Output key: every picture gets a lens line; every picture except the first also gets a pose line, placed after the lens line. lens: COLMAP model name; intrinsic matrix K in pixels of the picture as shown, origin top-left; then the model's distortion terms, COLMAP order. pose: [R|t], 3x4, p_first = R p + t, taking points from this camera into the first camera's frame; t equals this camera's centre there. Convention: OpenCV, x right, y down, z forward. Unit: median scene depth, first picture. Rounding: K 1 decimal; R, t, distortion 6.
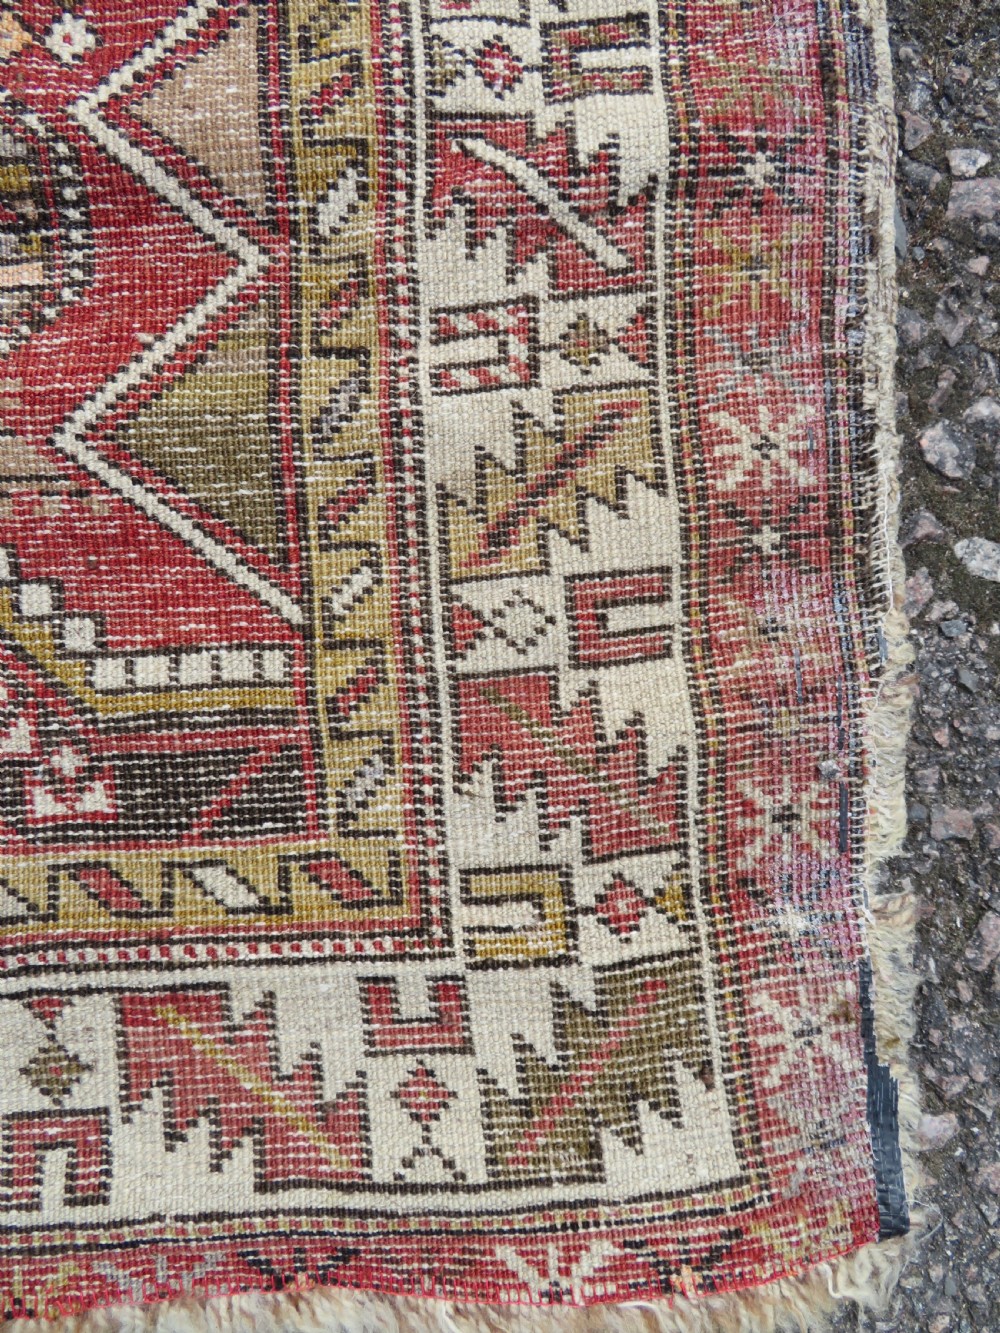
lens RADIAL K [[1030.8, 0, 516.9], [0, 1030.8, 669.5], [0, 0, 1]] dist [0.001511, -0.003827]
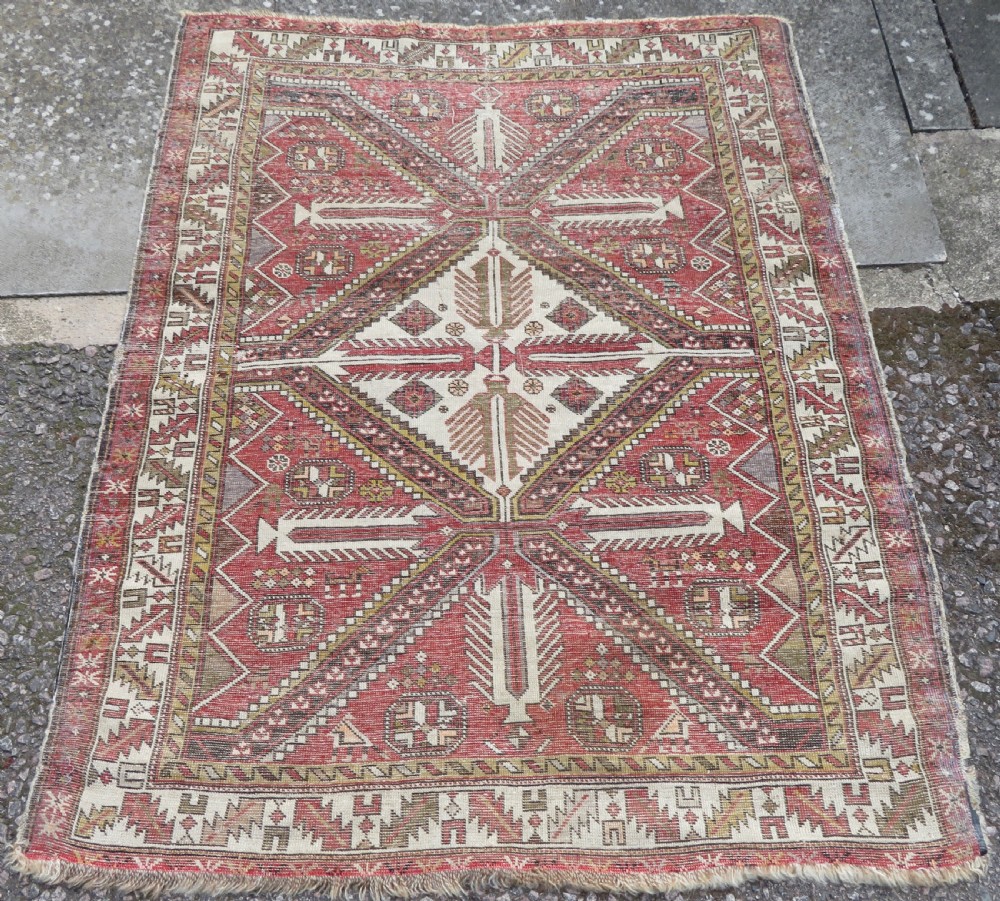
lens RADIAL K [[1021.4, 0, 581.5], [0, 1021.4, 450.5], [0, 0, 1]] dist [0.004751, -0.008390]
pose [[0.999949, 0.006290, -0.007858, -1.145621], [-0.009223, 0.885224, -0.465074, 1.006412], [0.004031, 0.465123, 0.885237, -3.166250]]
